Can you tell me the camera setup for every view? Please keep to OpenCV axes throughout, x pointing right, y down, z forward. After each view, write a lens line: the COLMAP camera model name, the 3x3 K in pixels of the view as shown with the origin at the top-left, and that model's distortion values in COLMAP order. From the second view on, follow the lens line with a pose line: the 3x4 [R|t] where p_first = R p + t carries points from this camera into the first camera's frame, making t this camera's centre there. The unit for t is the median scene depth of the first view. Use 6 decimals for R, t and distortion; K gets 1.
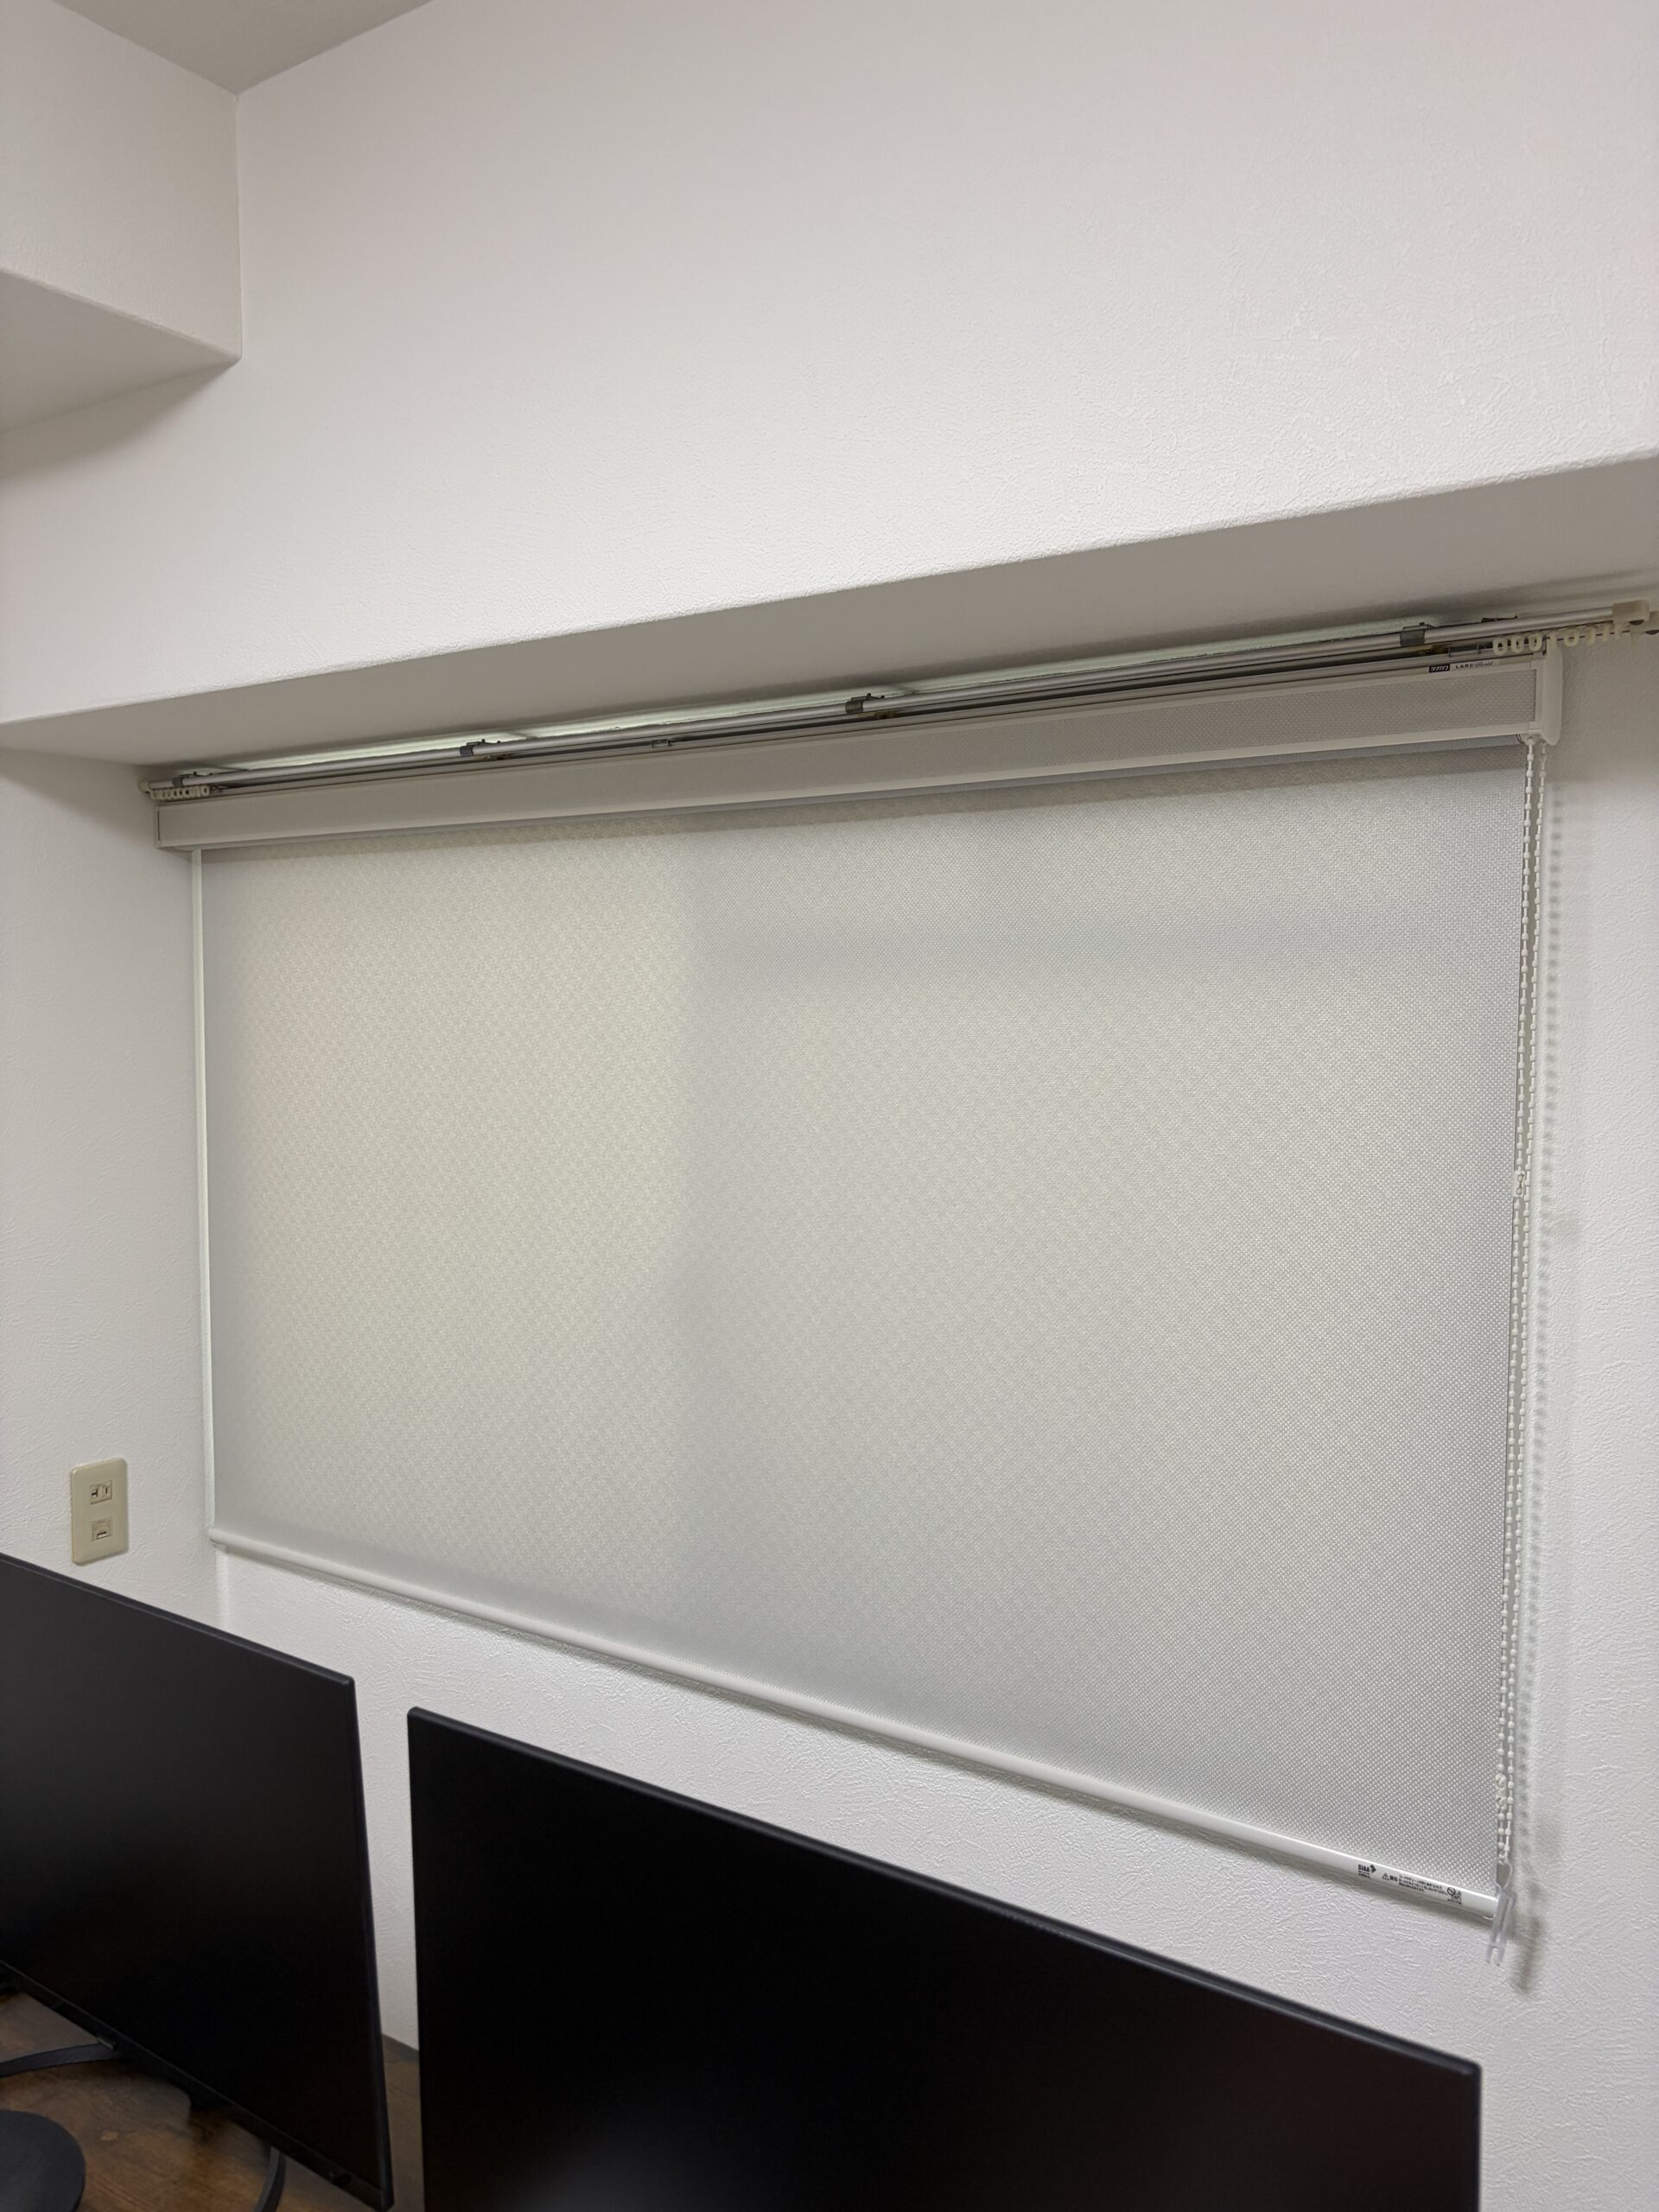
lens RADIAL K [[1662.2, 0, 829.5], [0, 1662.2, 1106.0], [0, 0, 1]] dist [-0.007914, -0.002221]
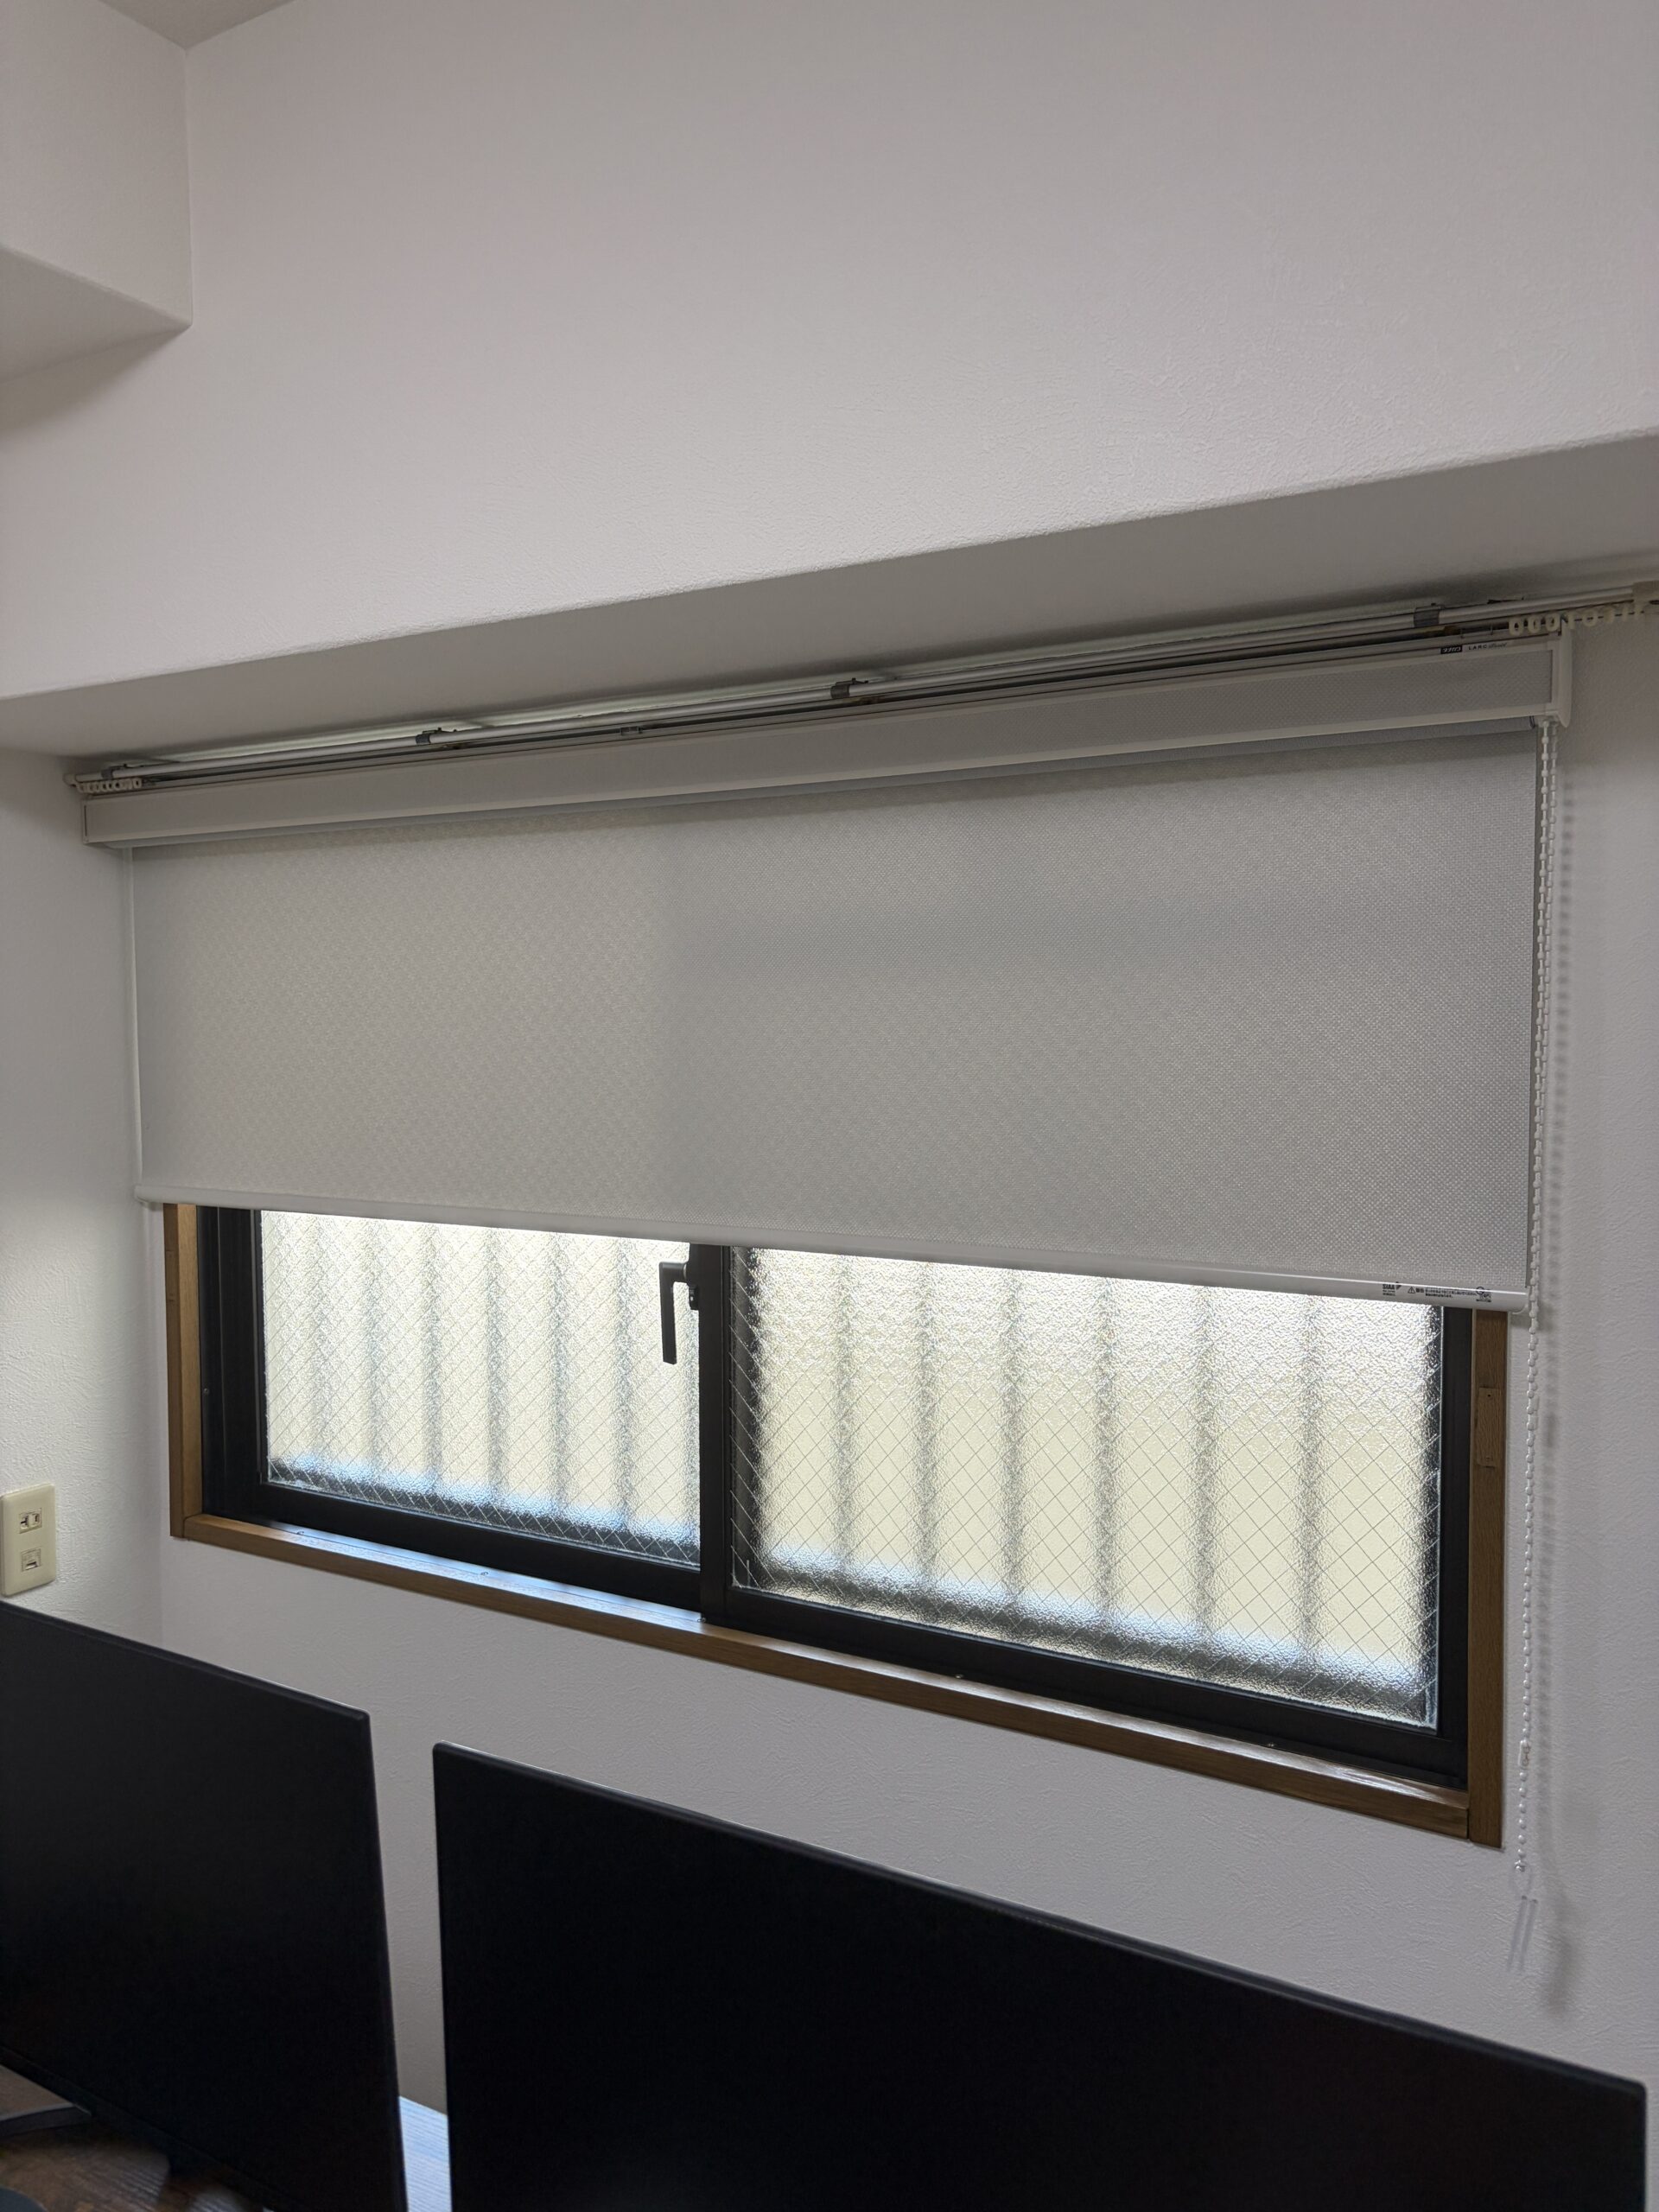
lens RADIAL K [[1687.8, 0, 824.2], [0, 1687.8, 1099.7], [0, 0, 1]] dist [-0.005907, -0.004704]
pose [[0.998842, -0.010233, 0.047012, -0.049490], [0.010530, 0.999926, -0.006082, 0.004071], [-0.046947, 0.006570, 0.998876, 0.022750]]
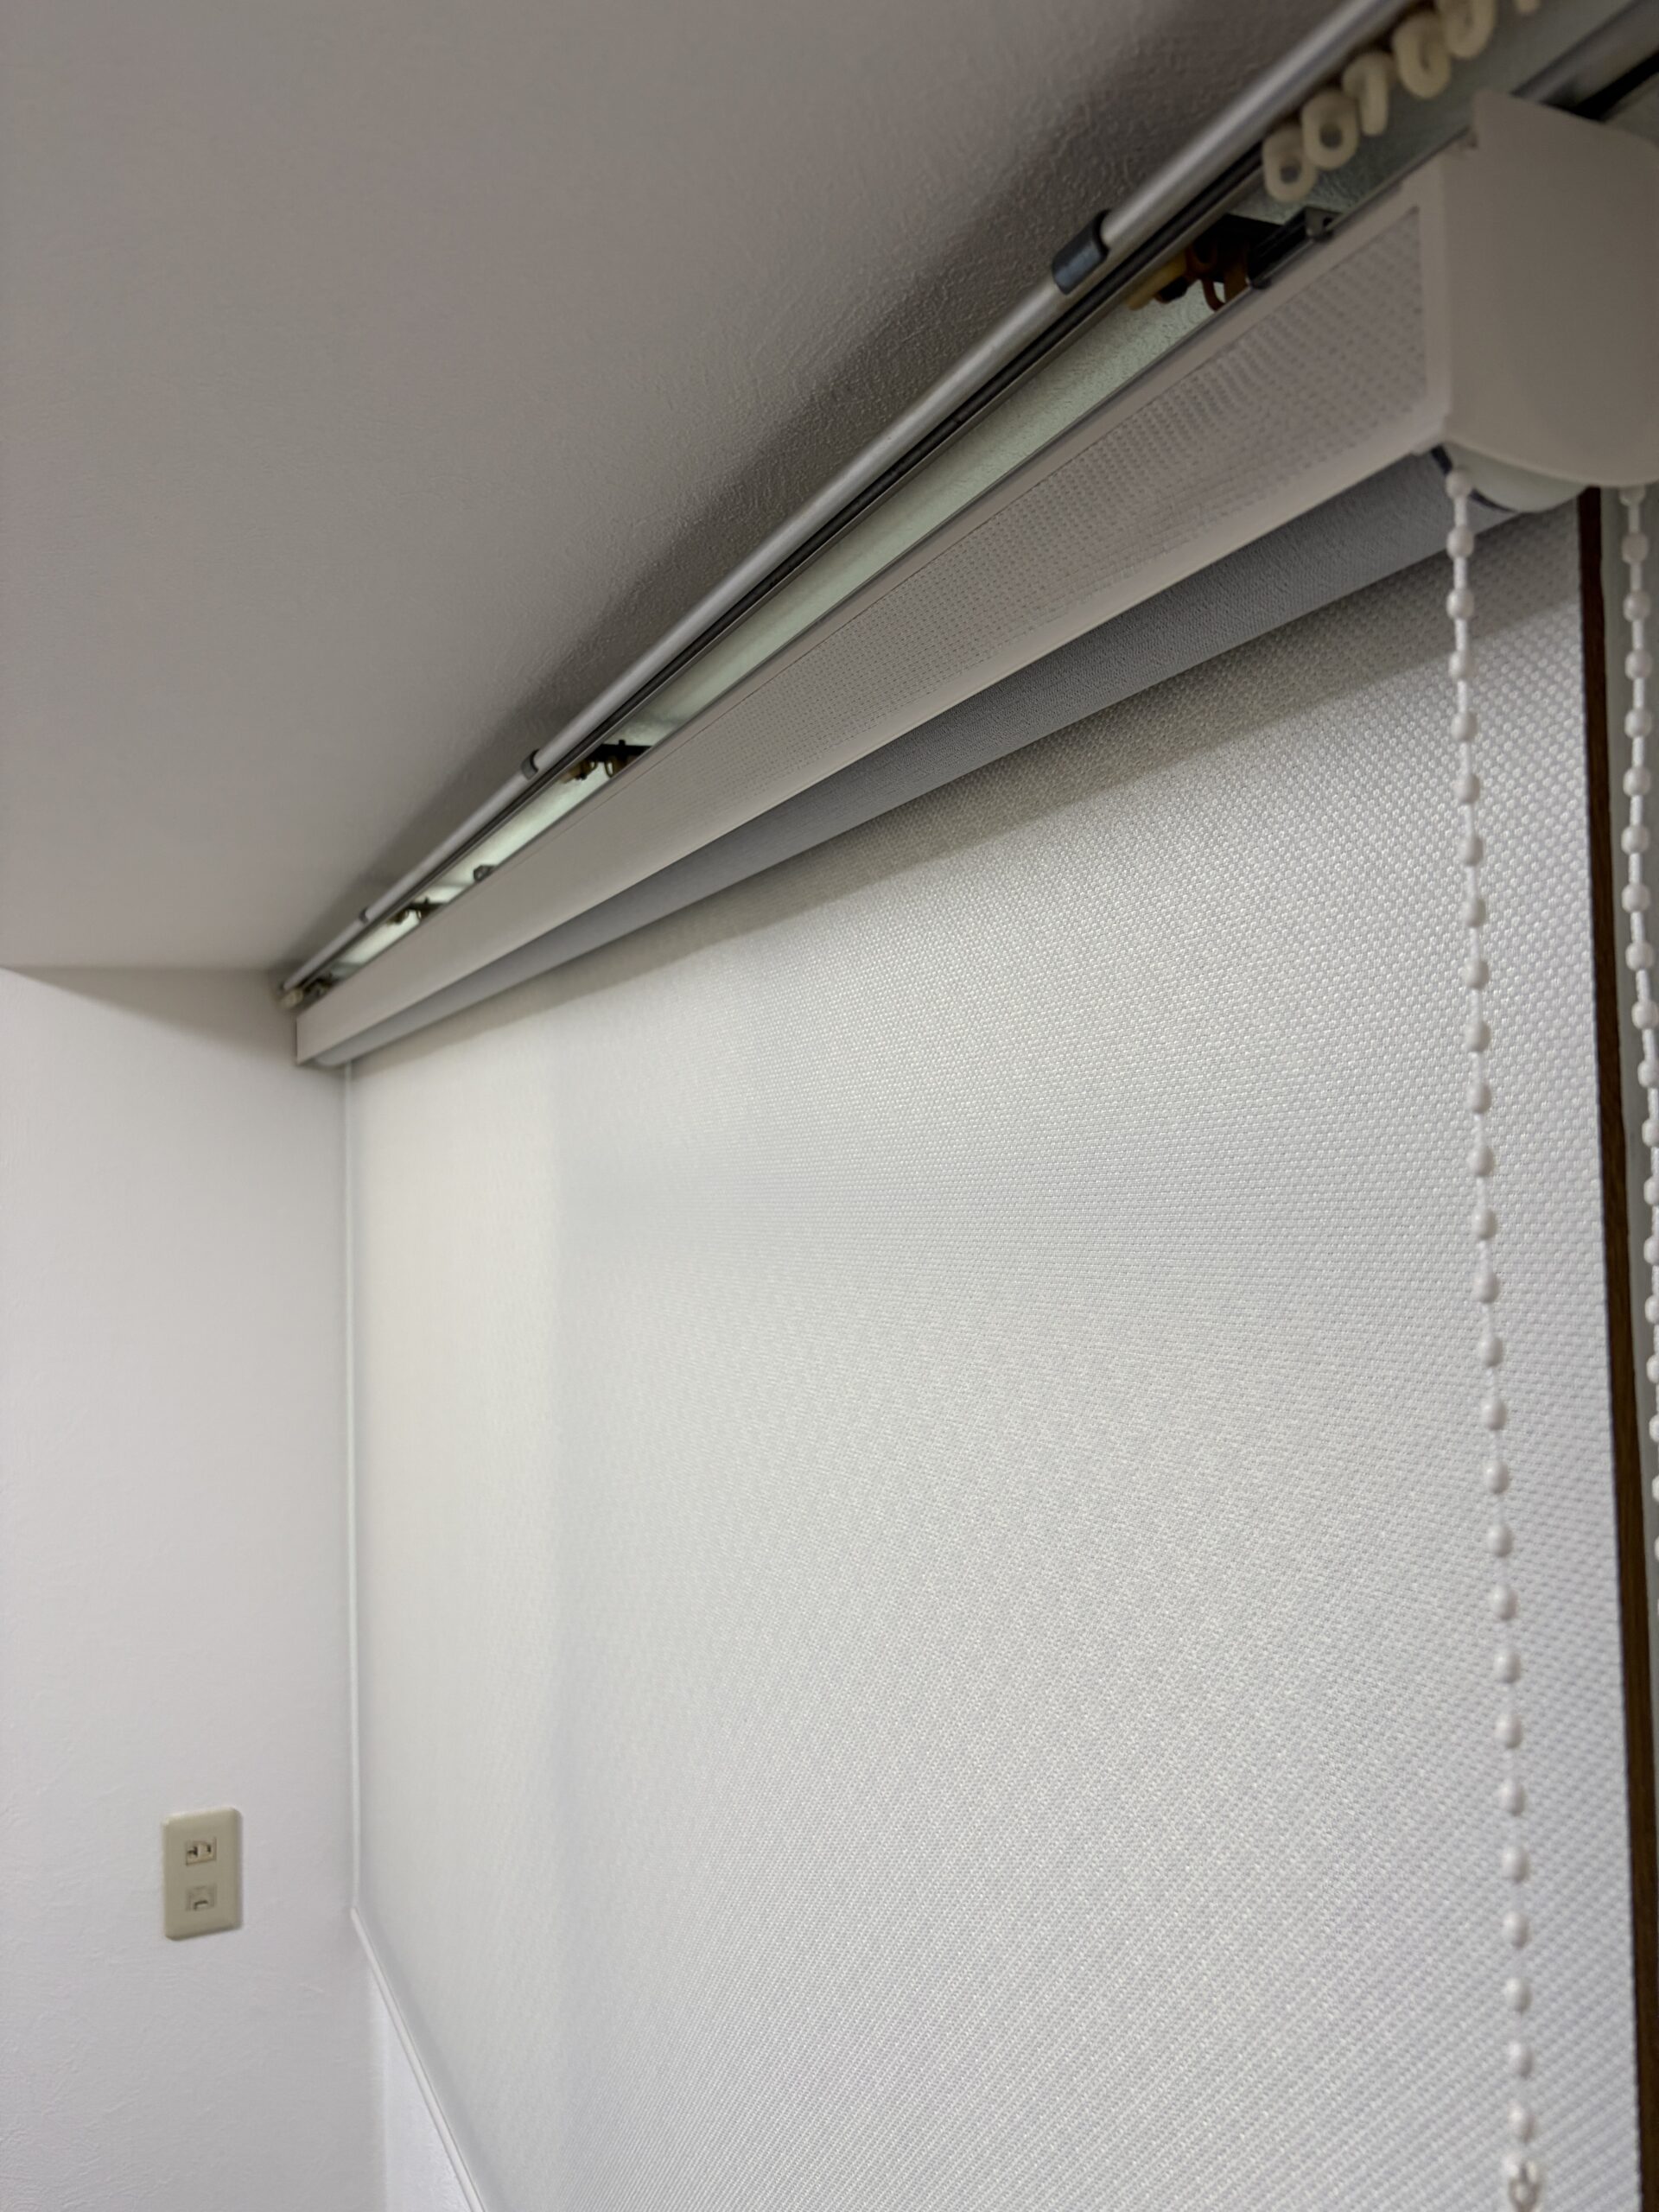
lens RADIAL K [[1687.8, 0, 824.2], [0, 1687.8, 1099.7], [0, 0, 1]] dist [-0.005907, -0.004704]
pose [[0.850231, -0.046539, -0.524349, 0.501574], [-0.007385, 0.994932, -0.100281, -0.100651], [0.526359, 0.089134, 0.845578, 0.773198]]
